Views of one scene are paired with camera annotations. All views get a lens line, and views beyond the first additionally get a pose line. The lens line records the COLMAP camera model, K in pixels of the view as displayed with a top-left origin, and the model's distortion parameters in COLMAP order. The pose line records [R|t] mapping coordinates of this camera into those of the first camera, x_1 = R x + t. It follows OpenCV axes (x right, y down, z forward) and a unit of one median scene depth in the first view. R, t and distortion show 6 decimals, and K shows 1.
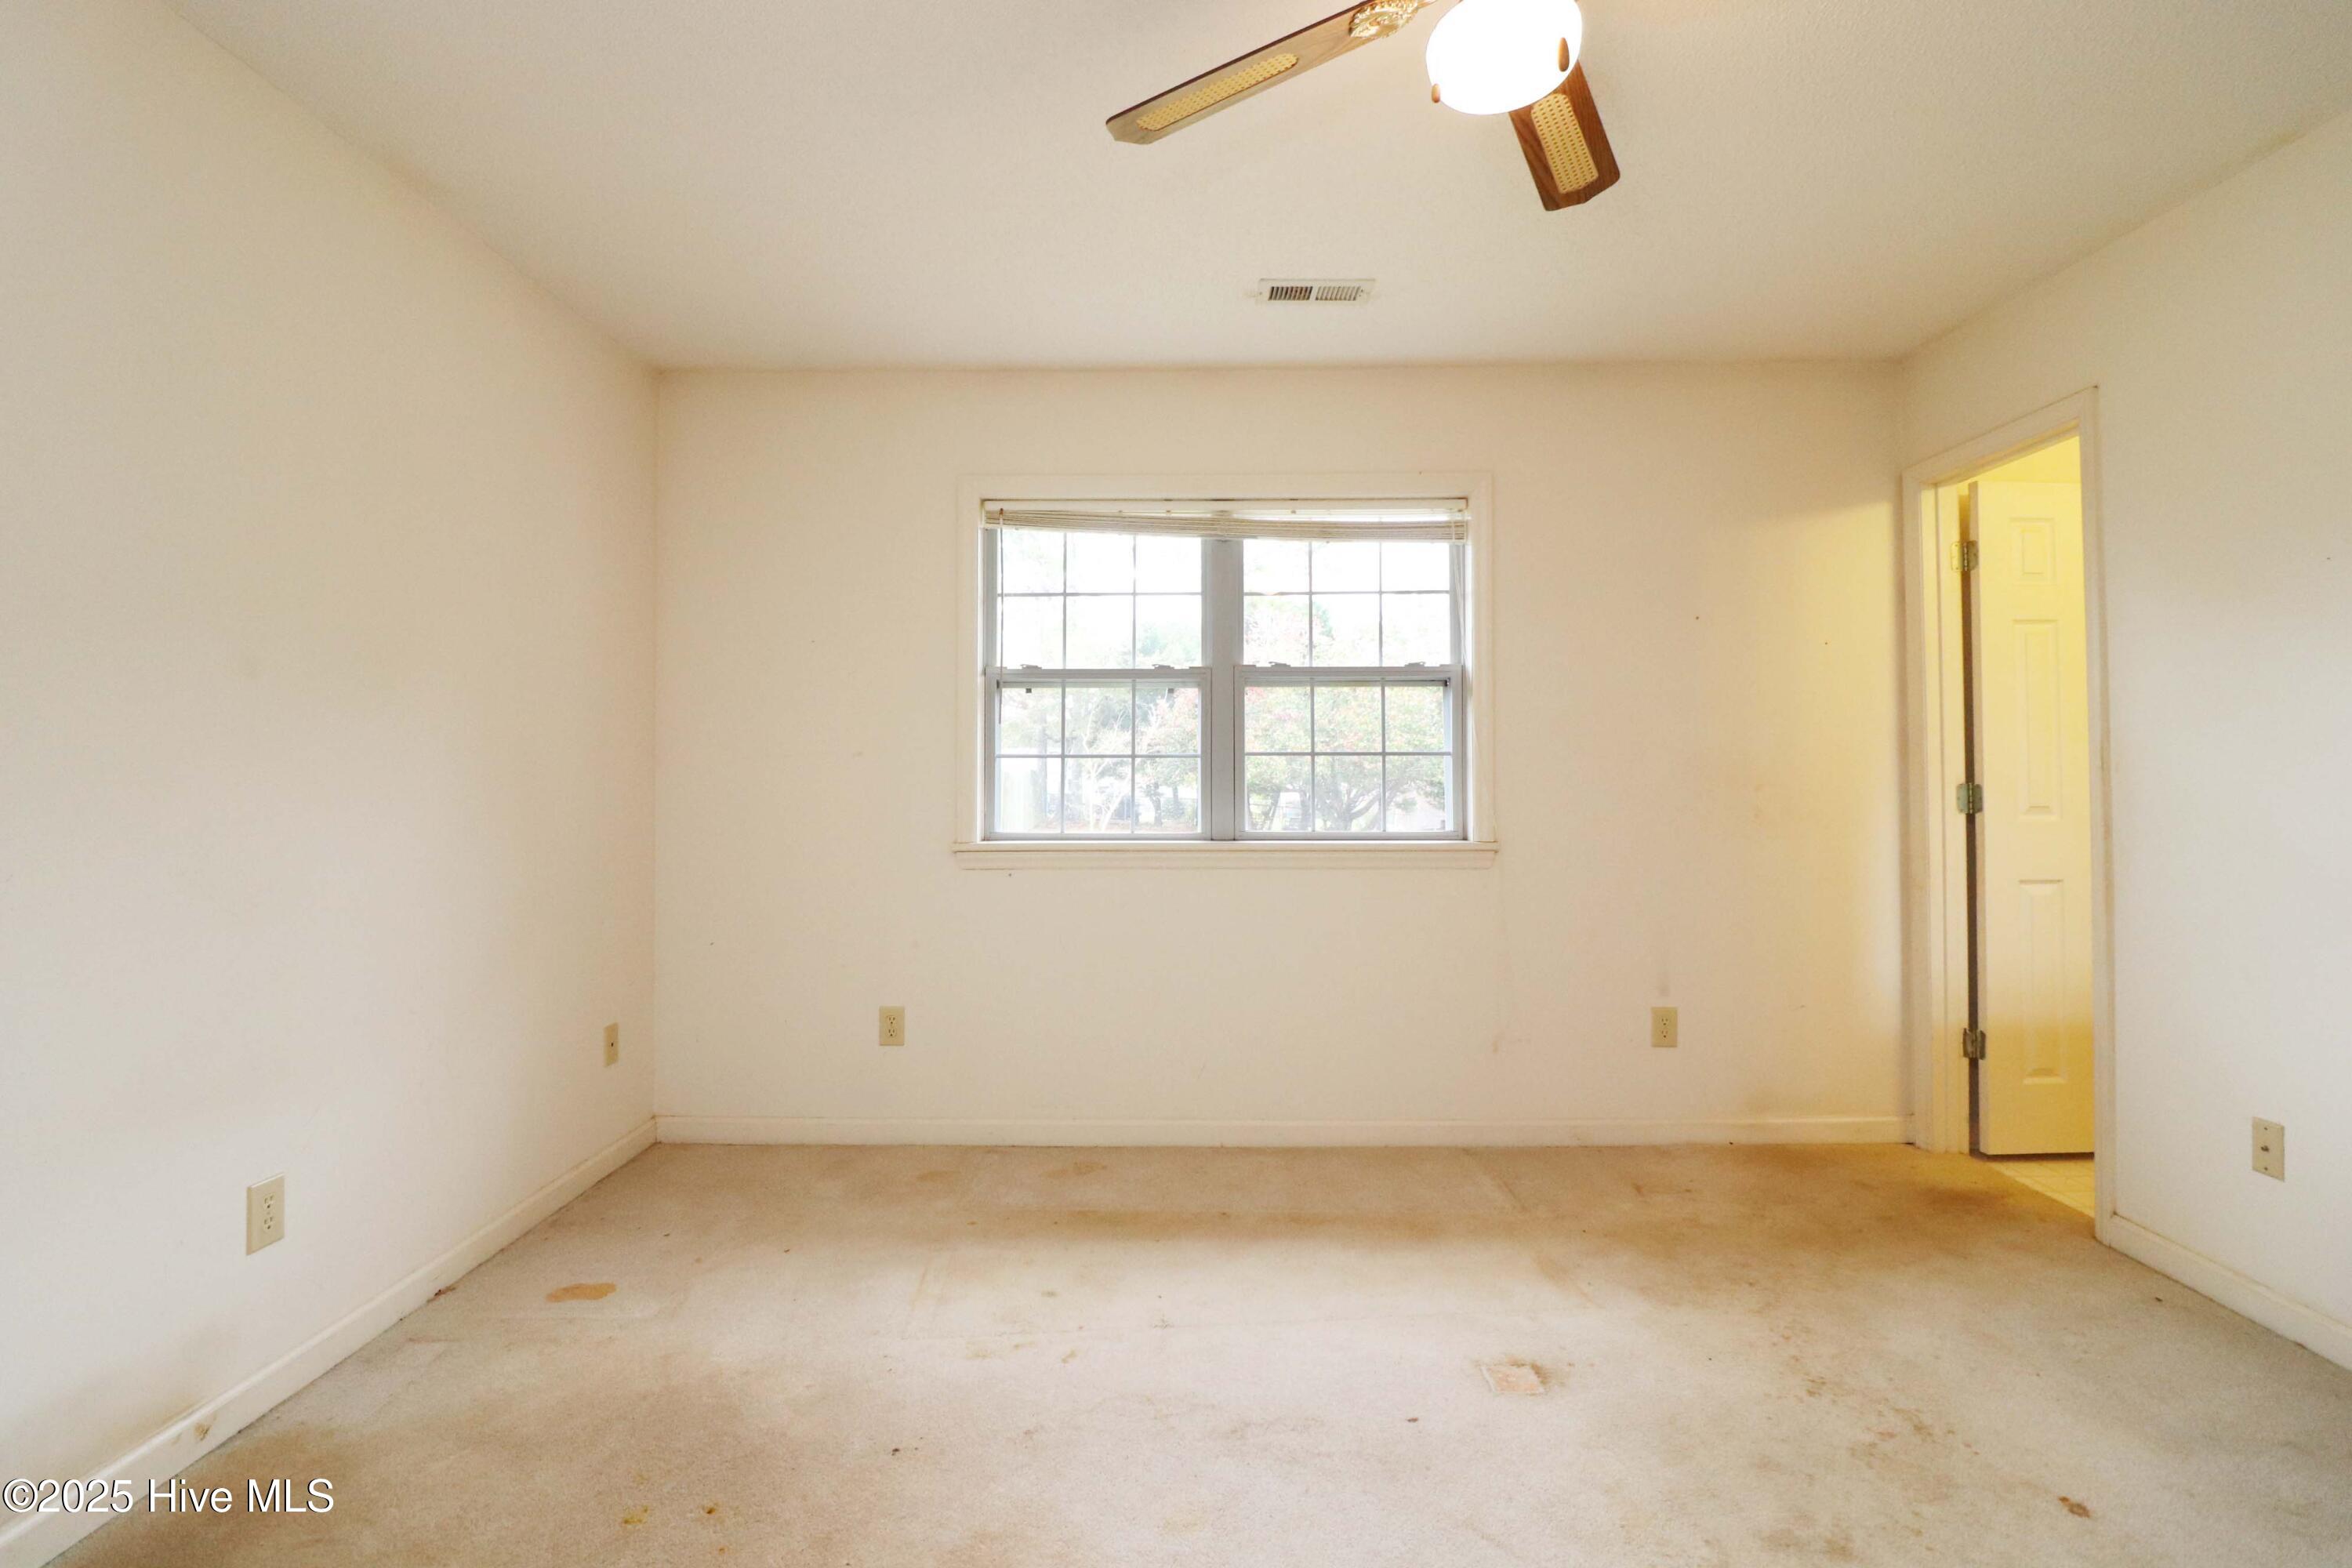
lens RADIAL K [[1091.9, 0, 1175.4], [0, 1091.9, 753.5], [0, 0, 1]] dist [0.001760, -0.013036]
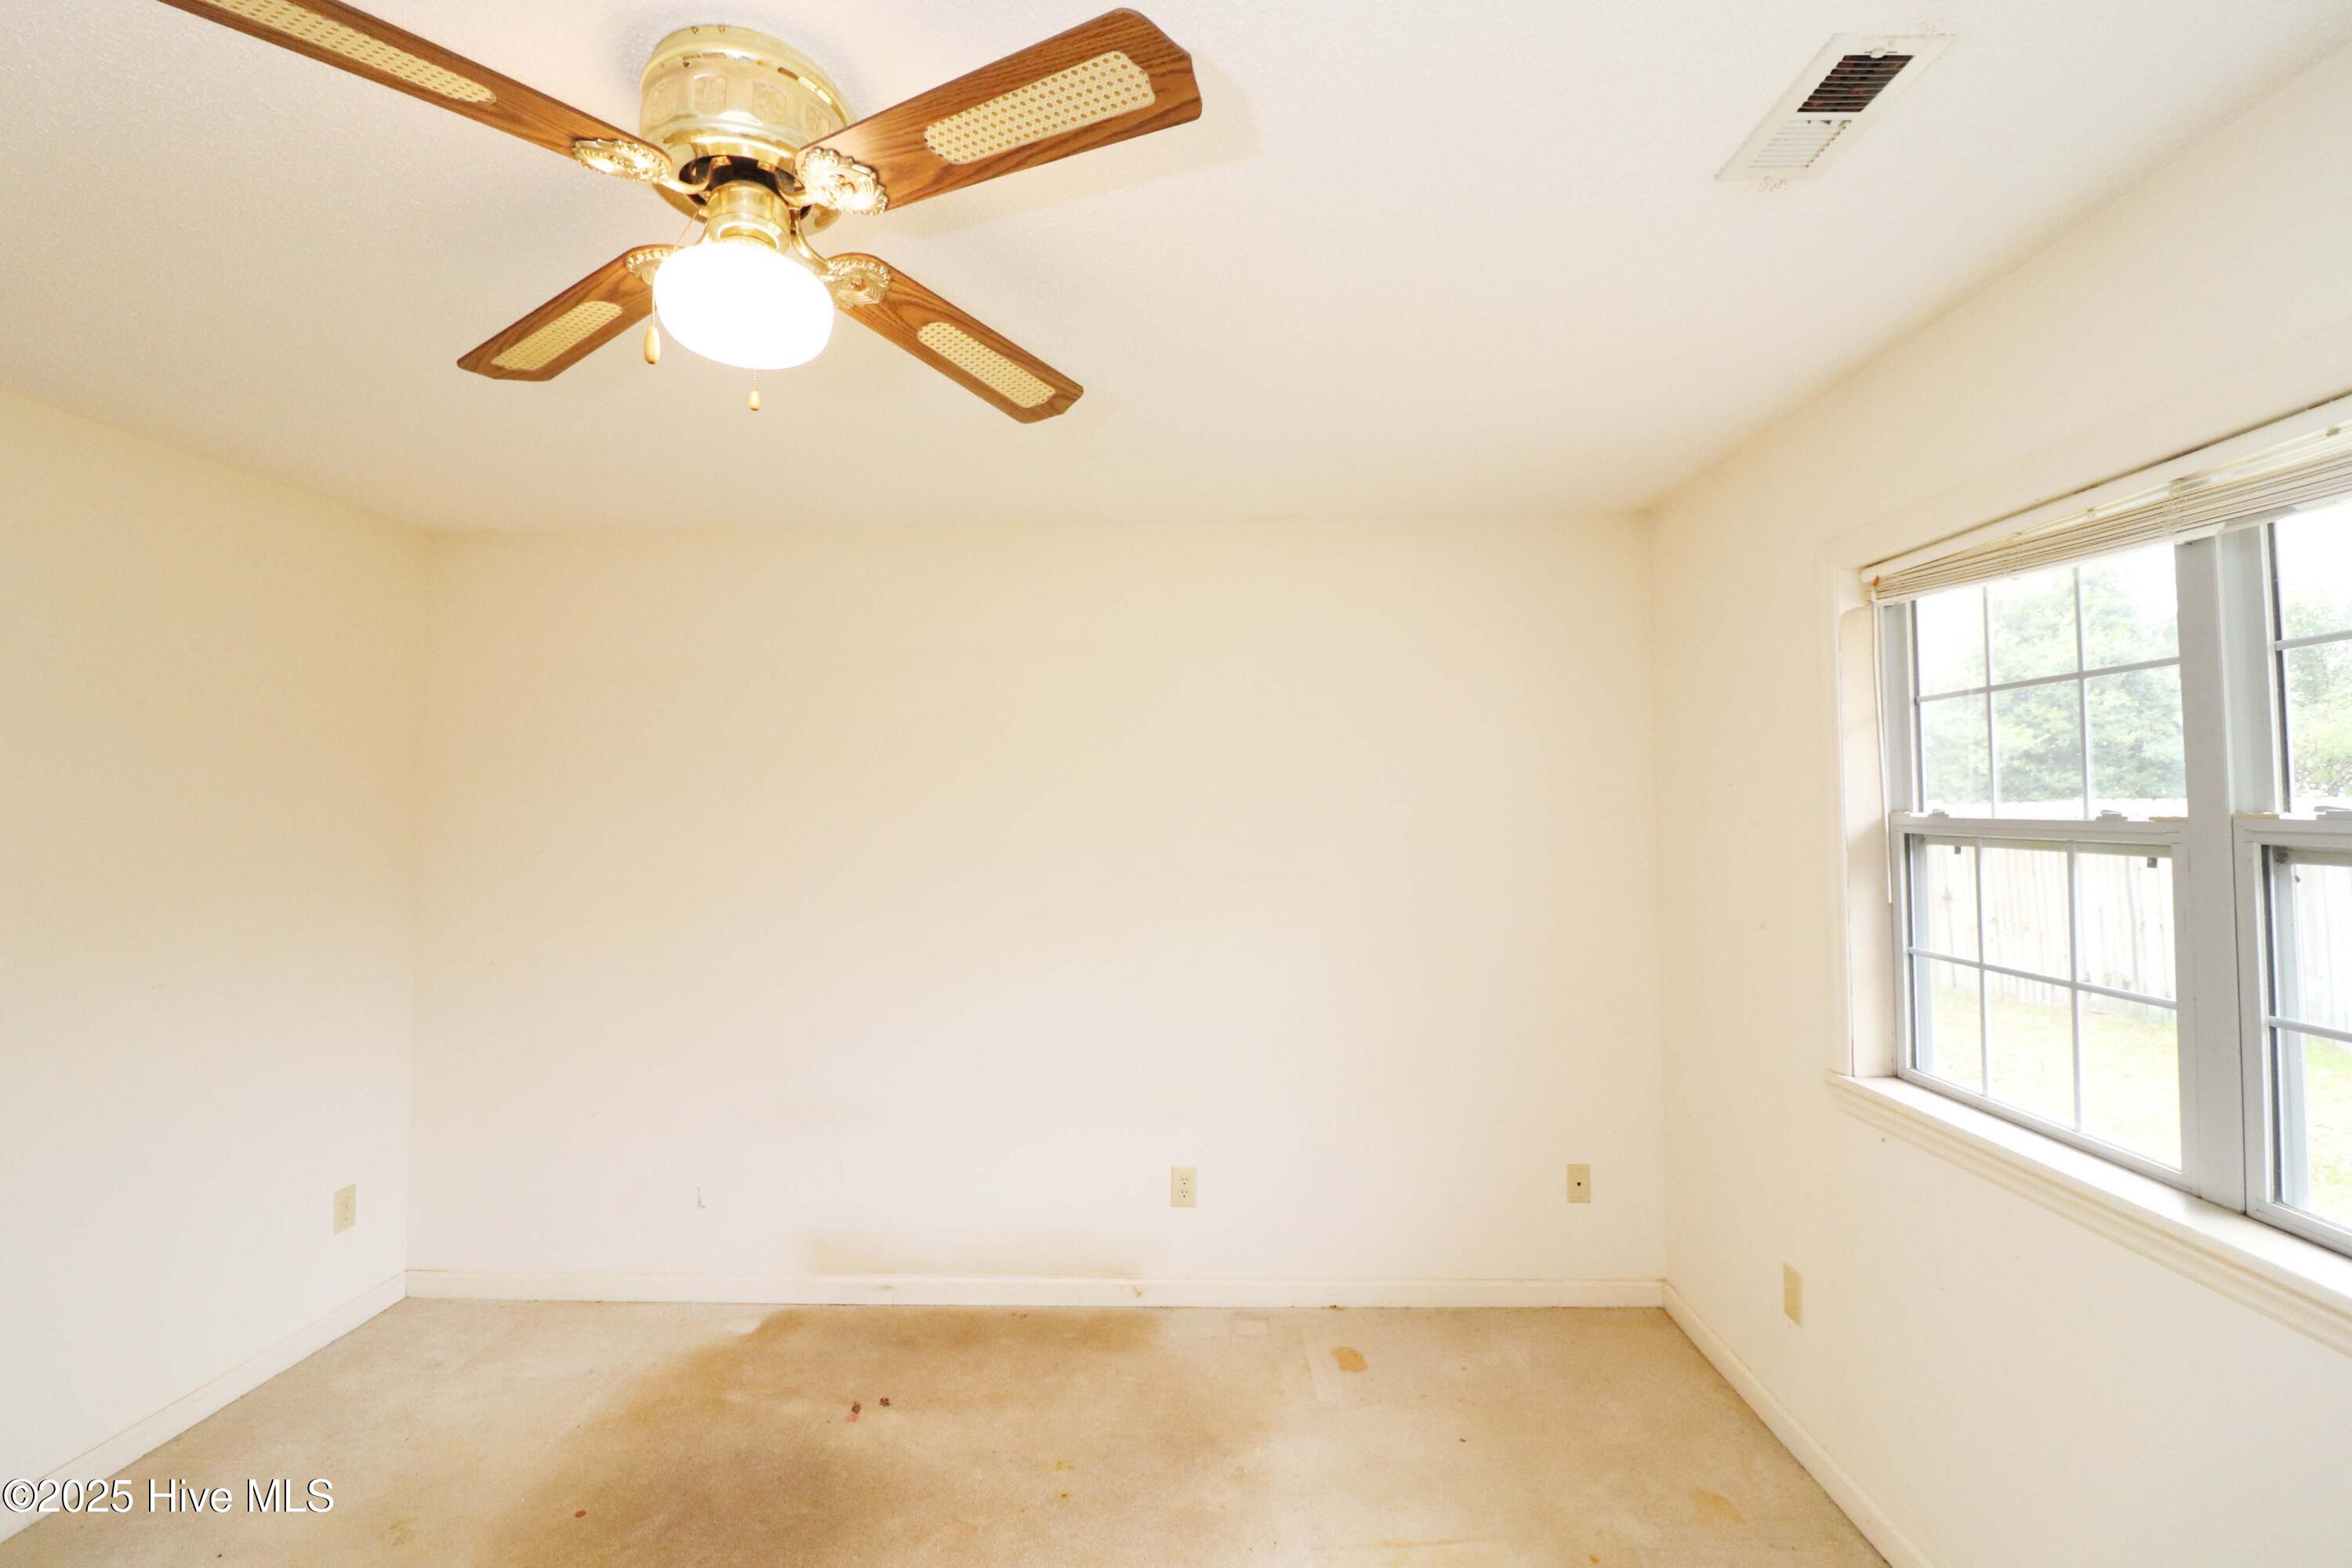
lens RADIAL K [[1091.9, 0, 1175.4], [0, 1091.9, 753.5], [0, 0, 1]] dist [0.001760, -0.013036]
pose [[-0.014156, -0.045982, -0.998842, 0.521797], [0.024854, 0.998617, -0.046324, -0.100375], [0.999591, -0.025481, -0.012994, 0.601183]]
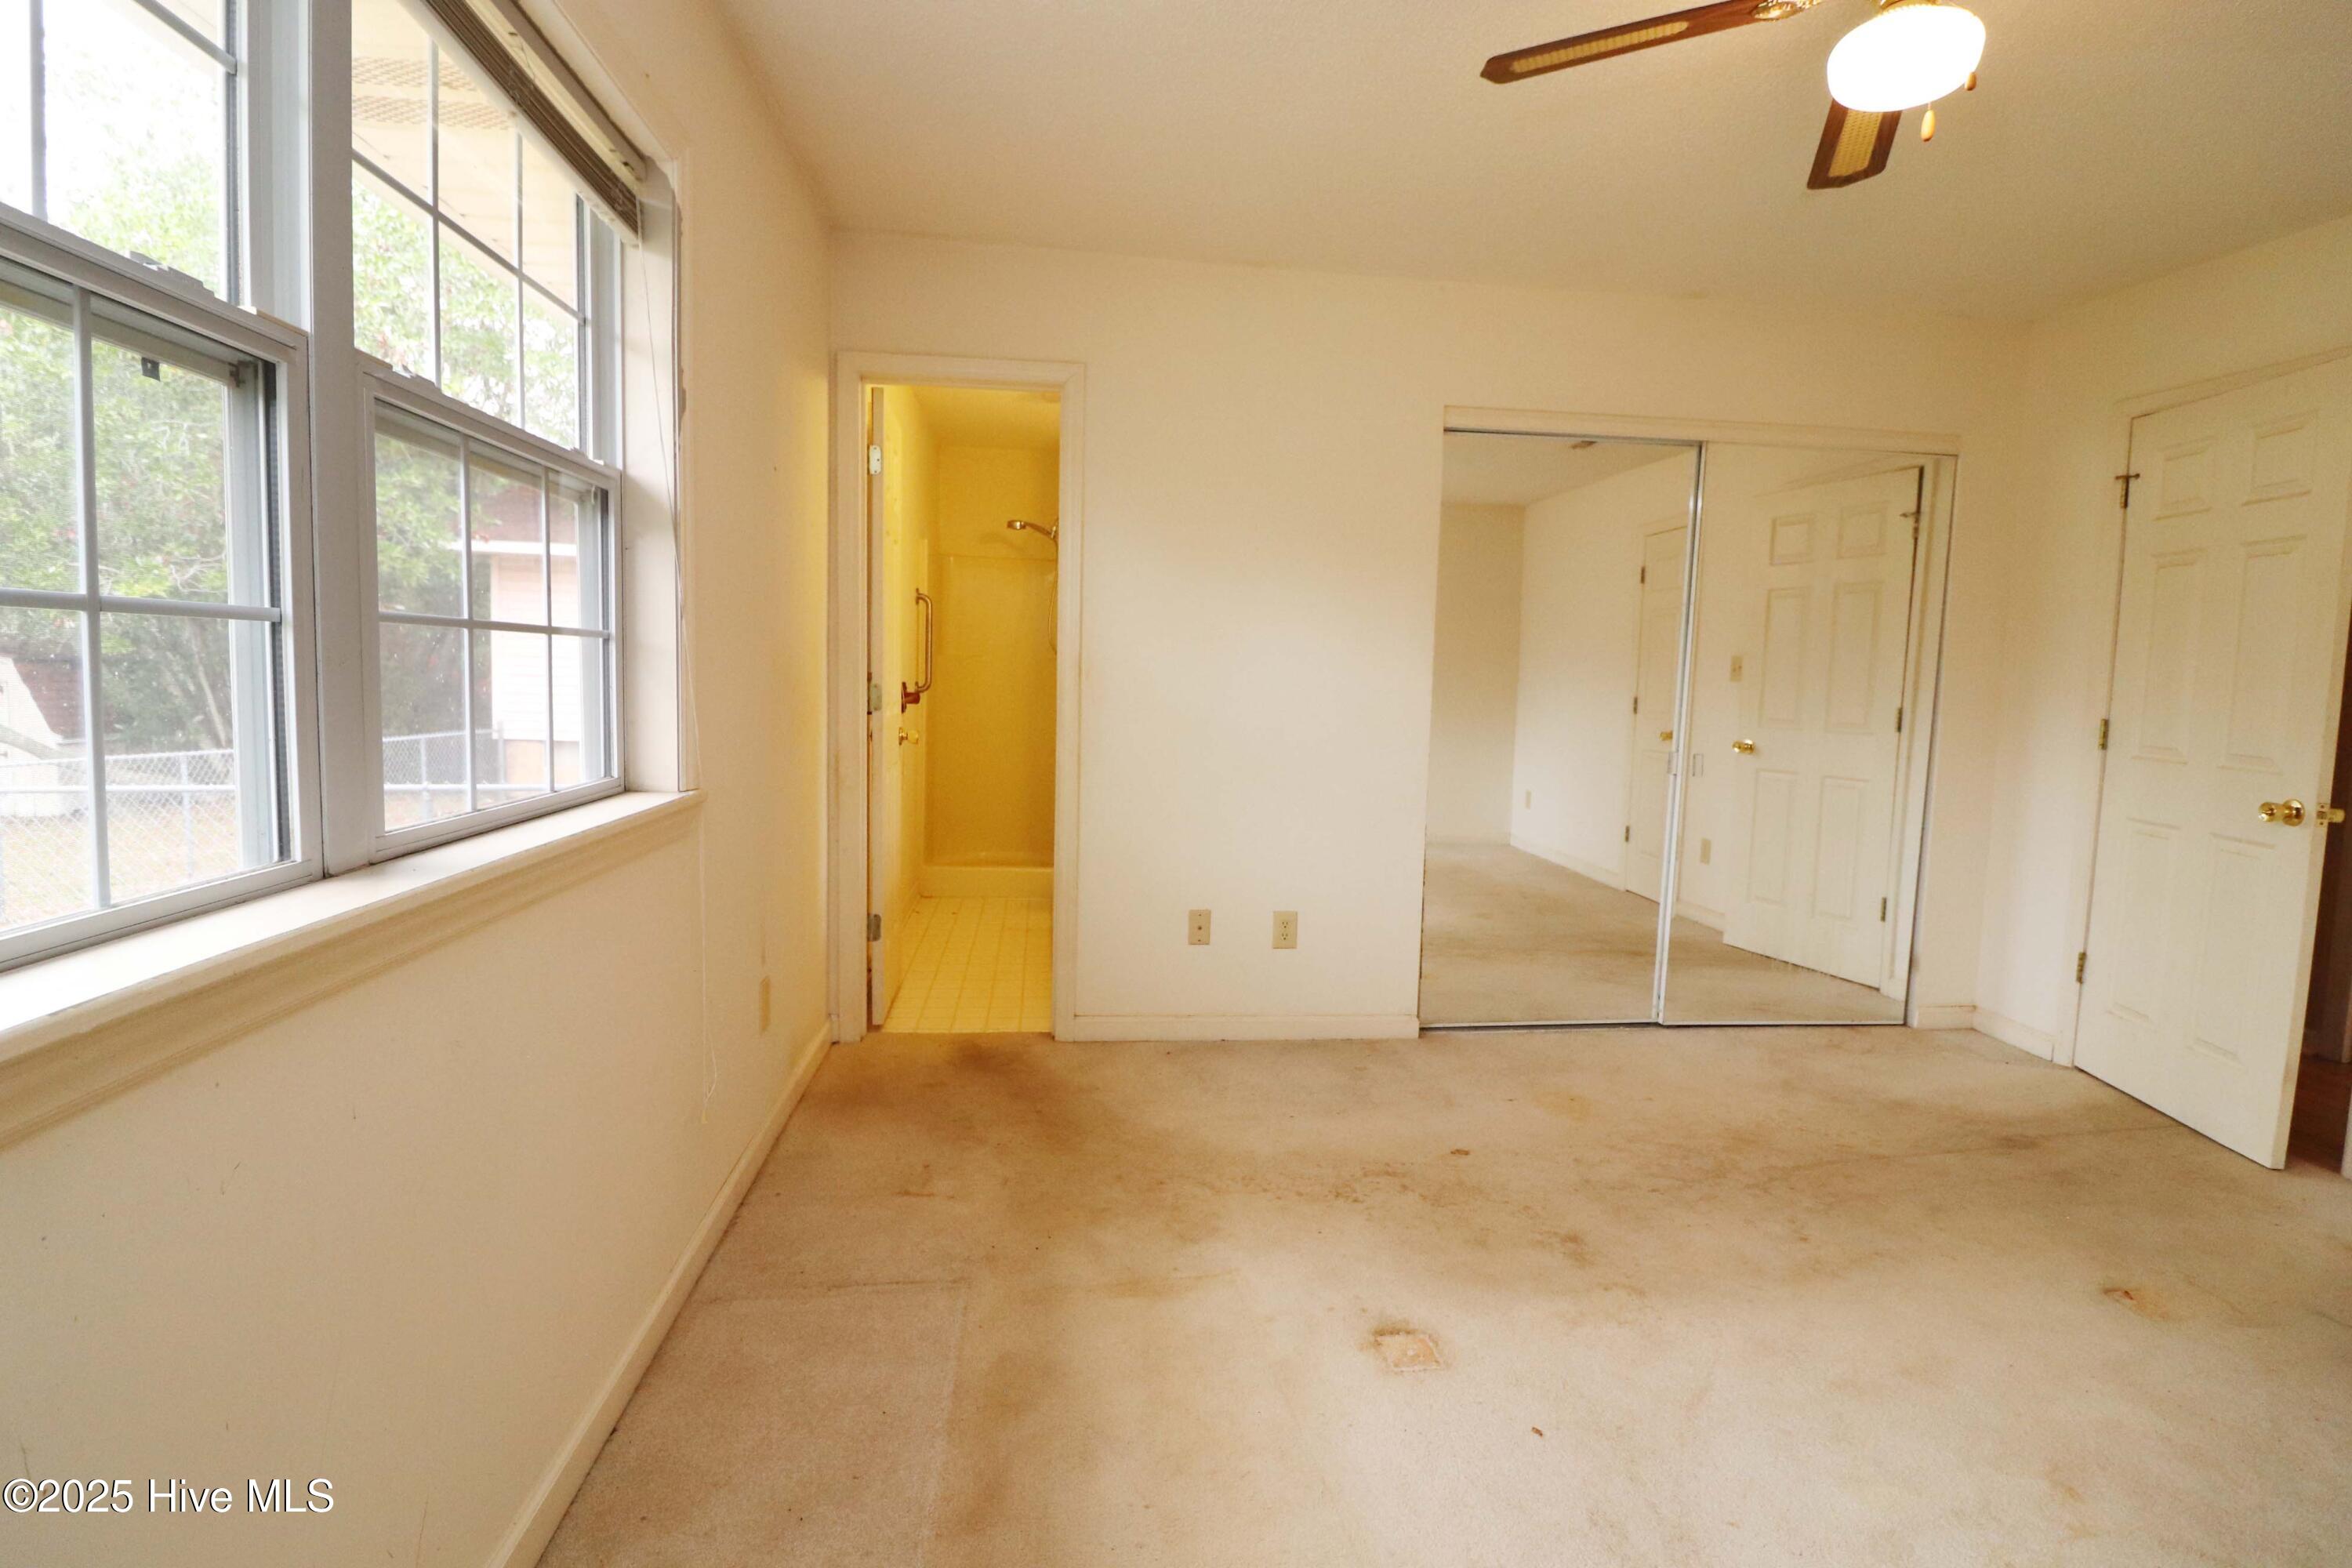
lens RADIAL K [[1091.9, 0, 1175.4], [0, 1091.9, 753.5], [0, 0, 1]] dist [0.001760, -0.013036]
pose [[-0.131967, -0.075438, 0.988379, -0.332892], [-0.048994, 0.996378, 0.069507, 0.007827], [-0.990043, -0.039252, -0.135185, 0.824800]]
